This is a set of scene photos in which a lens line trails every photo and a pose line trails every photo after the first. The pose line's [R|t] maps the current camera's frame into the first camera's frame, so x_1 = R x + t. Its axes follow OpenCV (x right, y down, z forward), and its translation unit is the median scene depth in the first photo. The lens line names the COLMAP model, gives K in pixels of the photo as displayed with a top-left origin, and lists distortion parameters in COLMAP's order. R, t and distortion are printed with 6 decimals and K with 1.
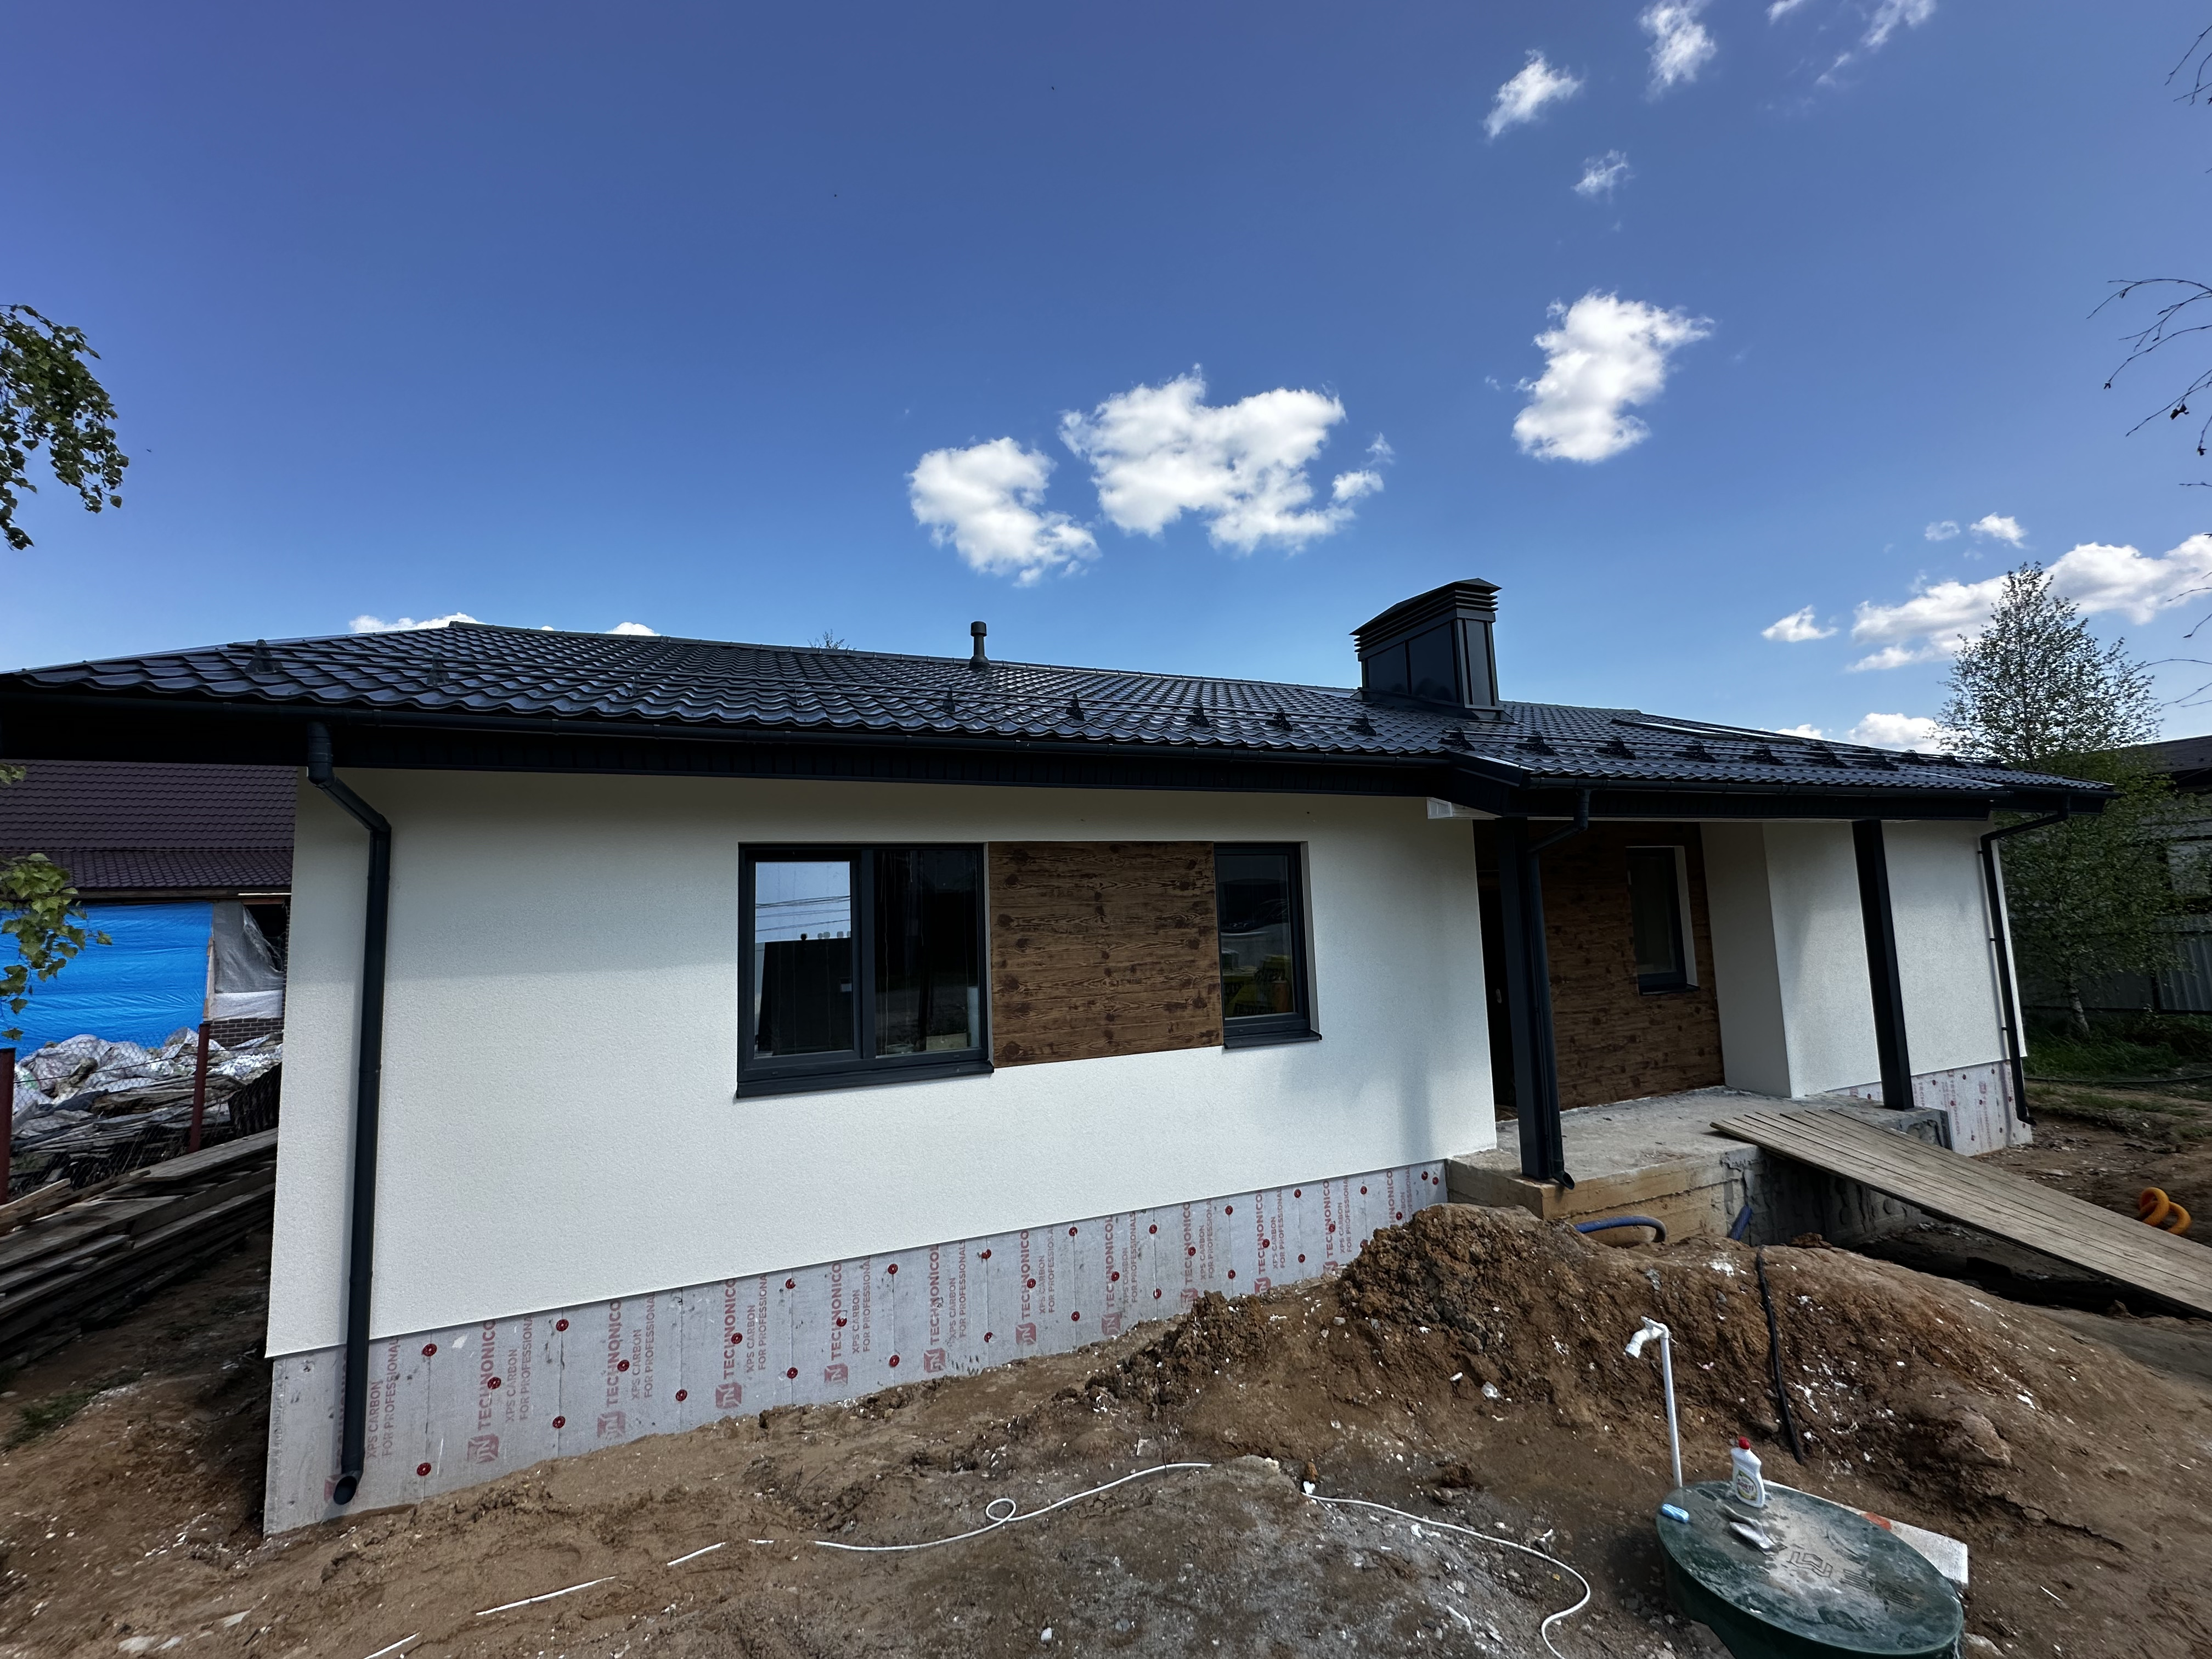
lens RADIAL K [[879.0, 0, 1116.6], [0, 879.0, 825.3], [0, 0, 1]] dist [-0.006988, 0.001128]
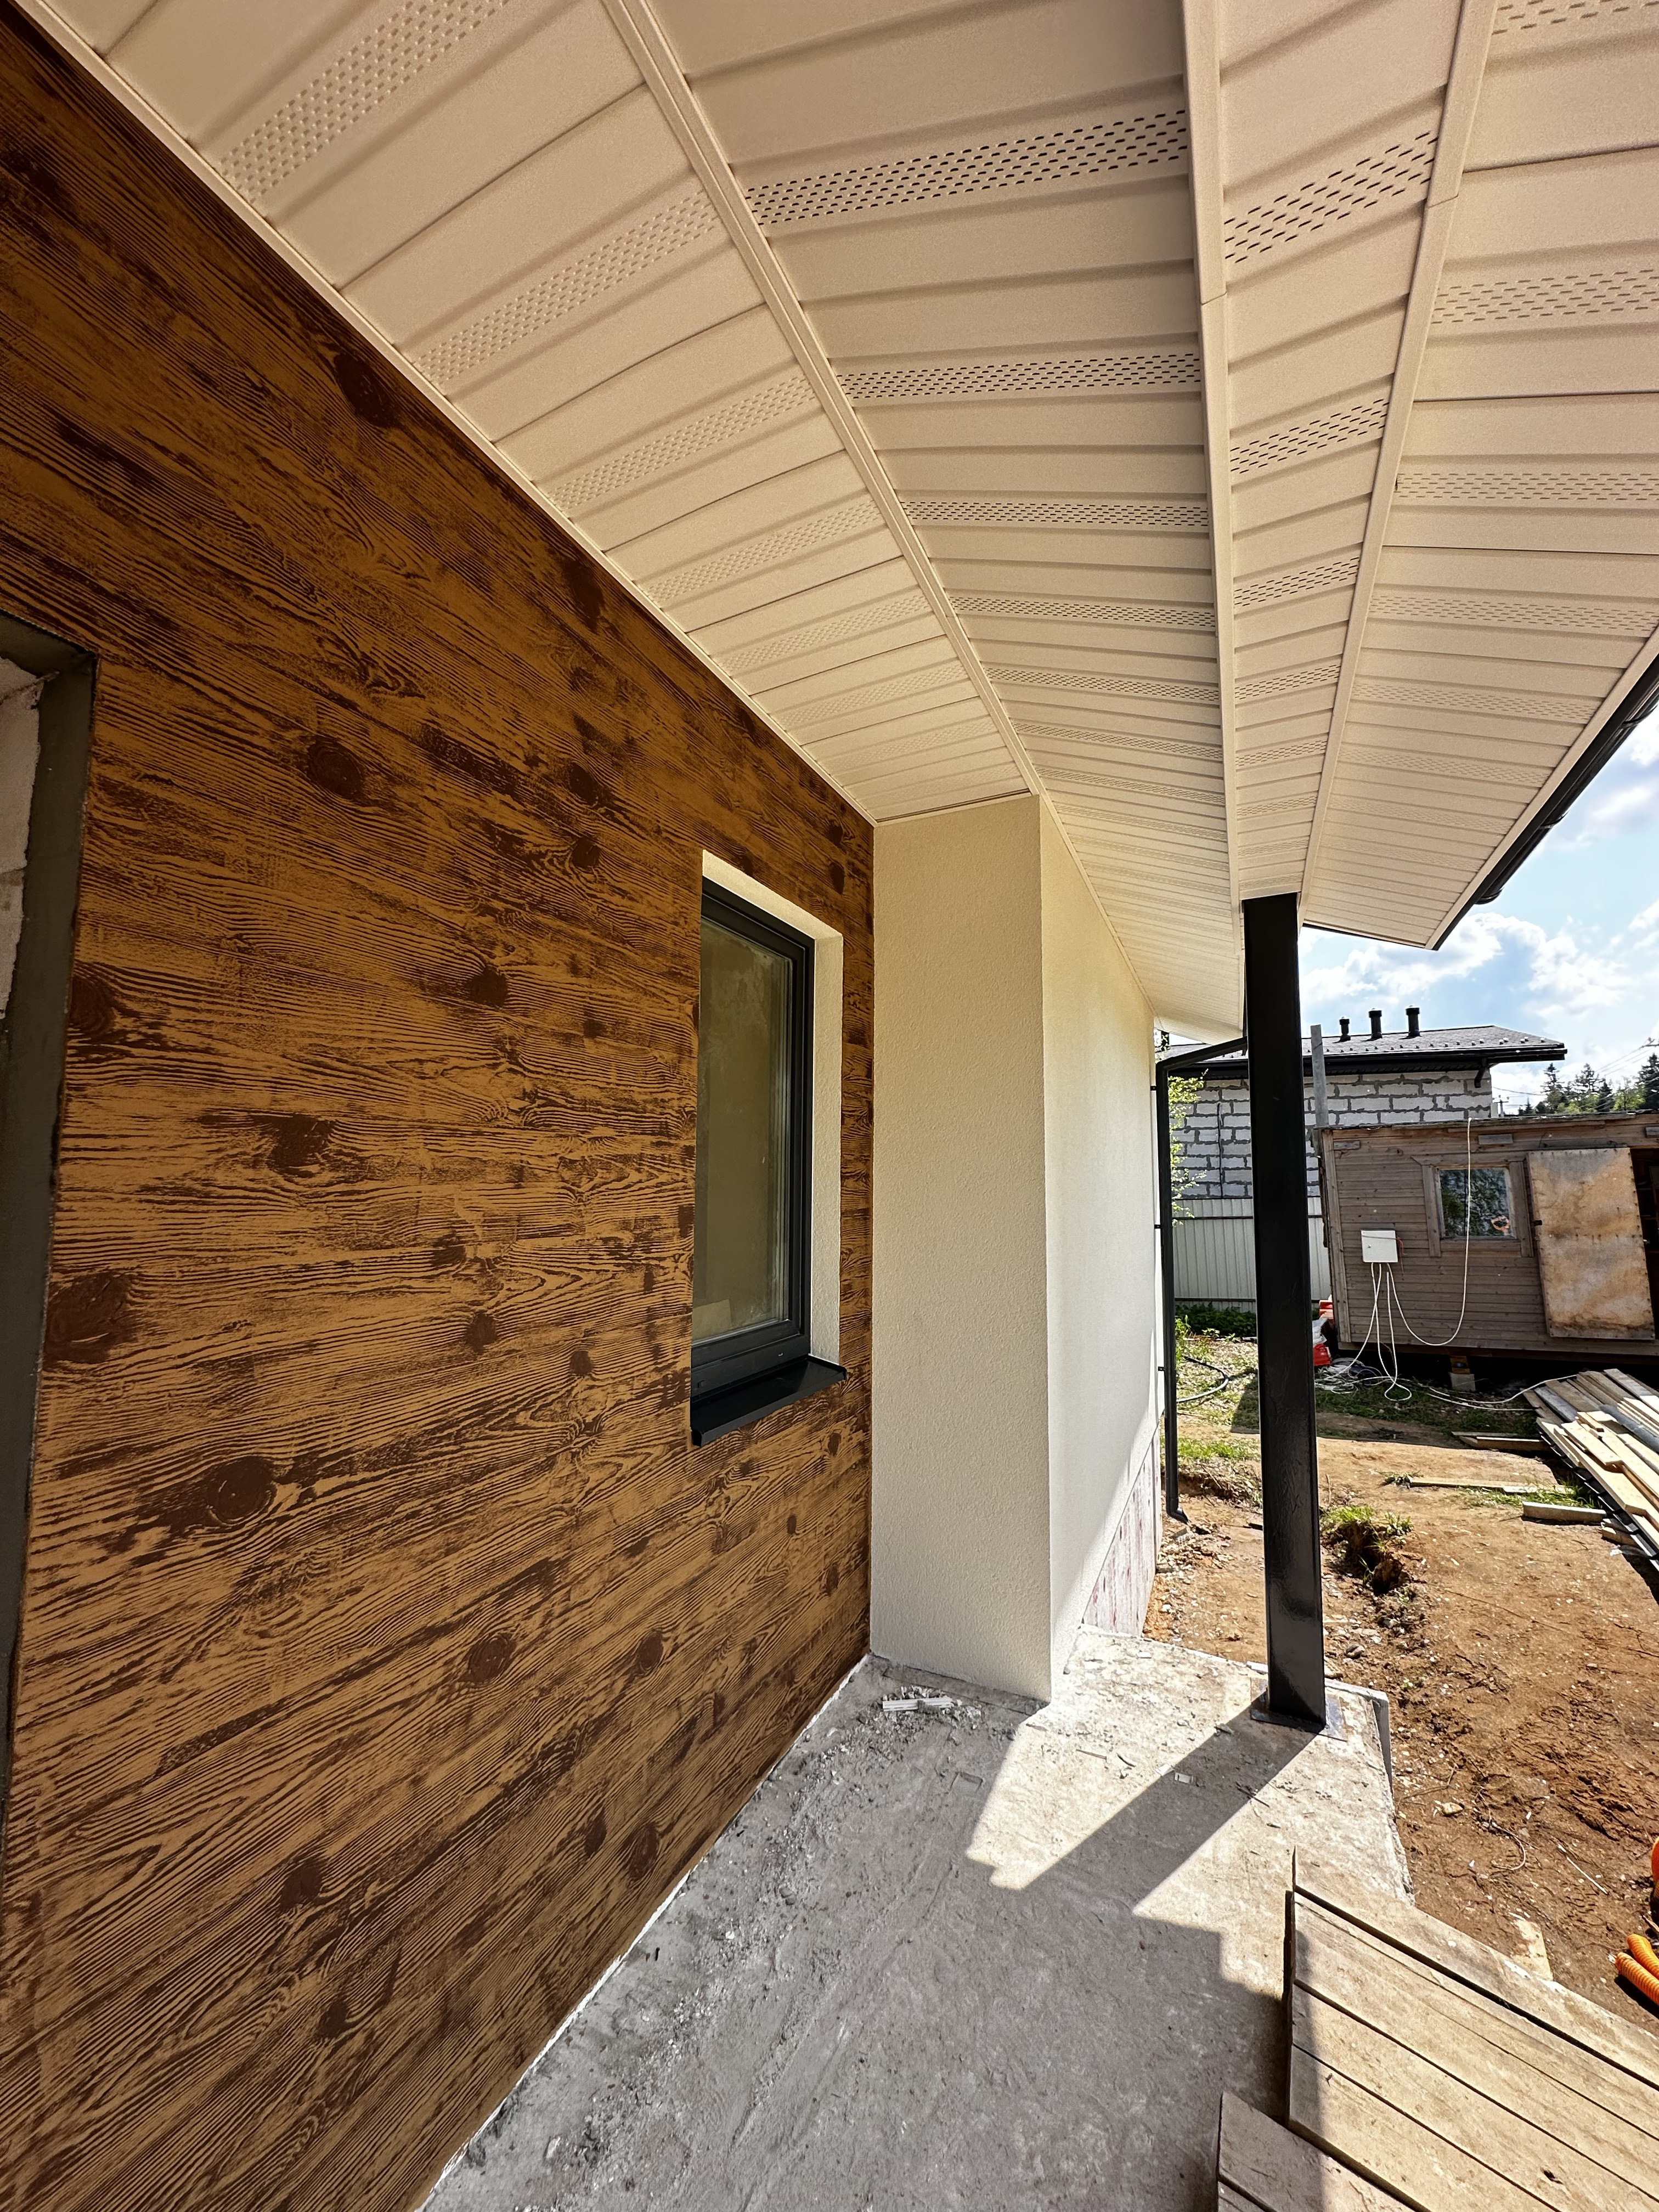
lens RADIAL K [[879.0, 0, 829.5], [0, 879.0, 1106.0], [0, 0, 1]] dist [-0.006988, 0.001128]
pose [[0.731166, 0.099709, 0.674873, 0.691652], [-0.100723, 0.994198, -0.037763, 0.161669], [-0.674723, -0.040364, 0.736967, 1.224204]]
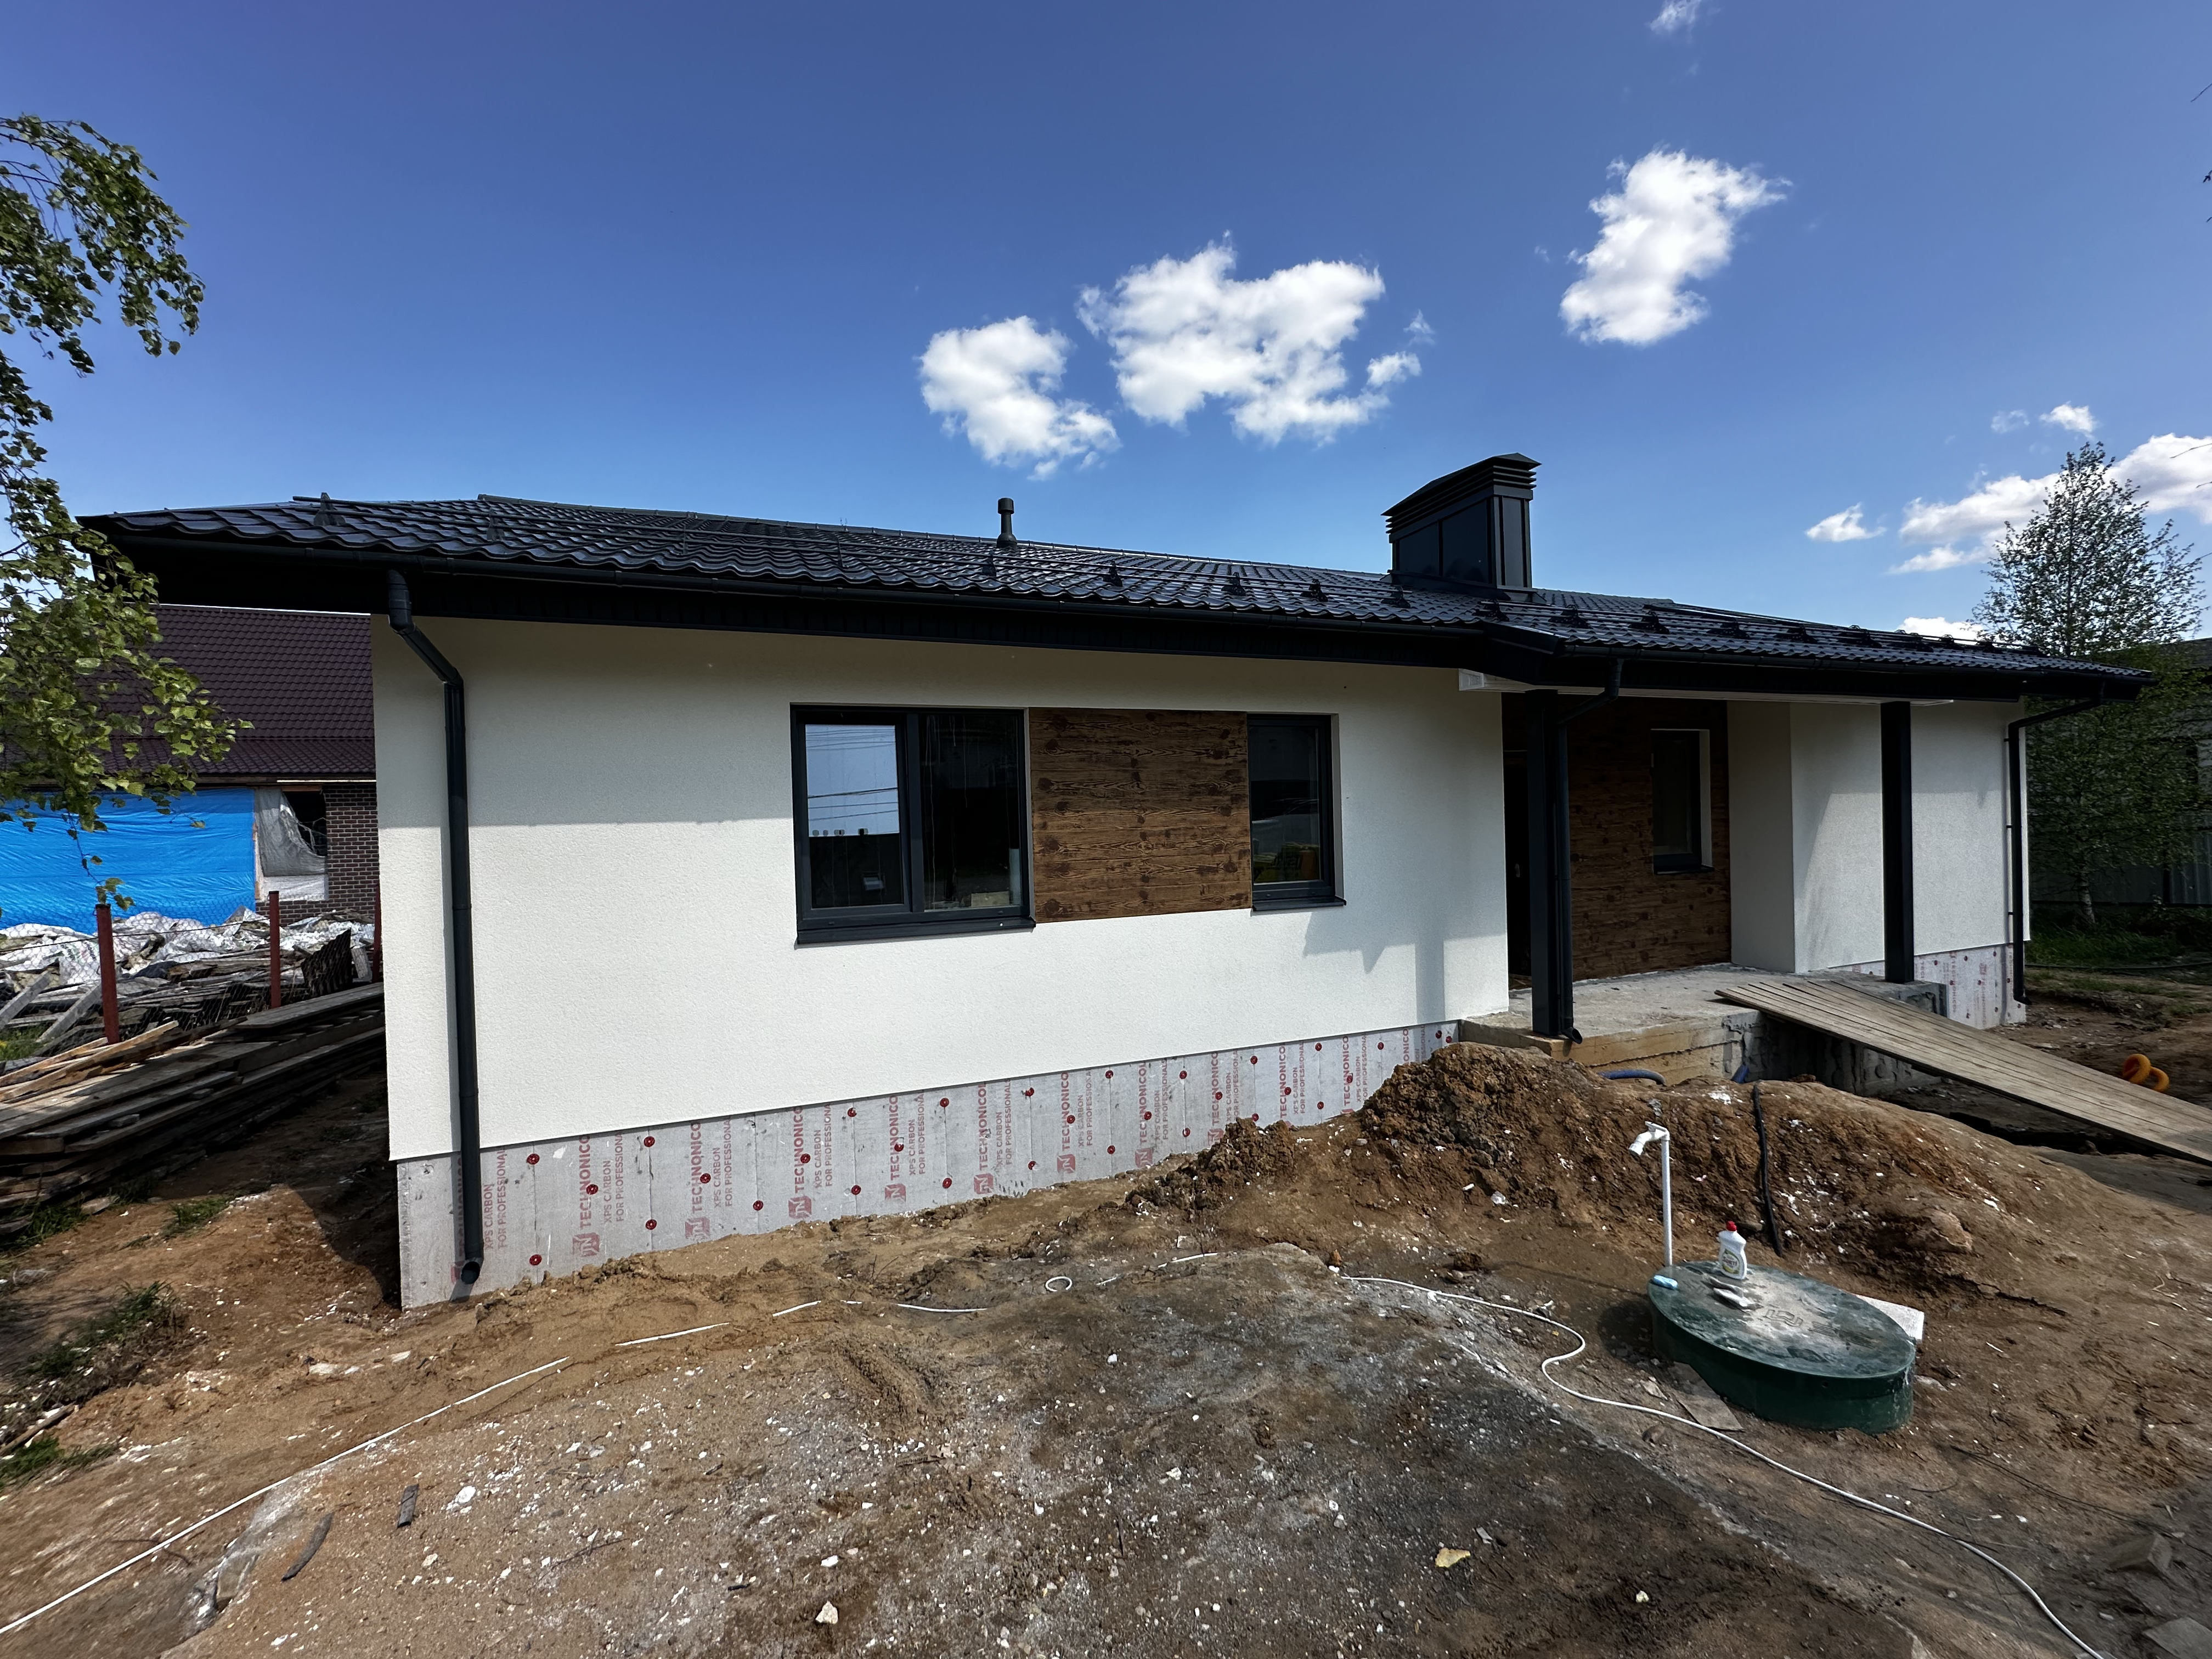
lens RADIAL K [[879.0, 0, 1116.6], [0, 879.0, 825.3], [0, 0, 1]] dist [-0.006988, 0.001128]
pose [[0.999873, 0.008134, -0.013695, -0.029160], [-0.006587, 0.993973, 0.109431, 0.043596], [0.014503, -0.109327, 0.993900, -0.034317]]
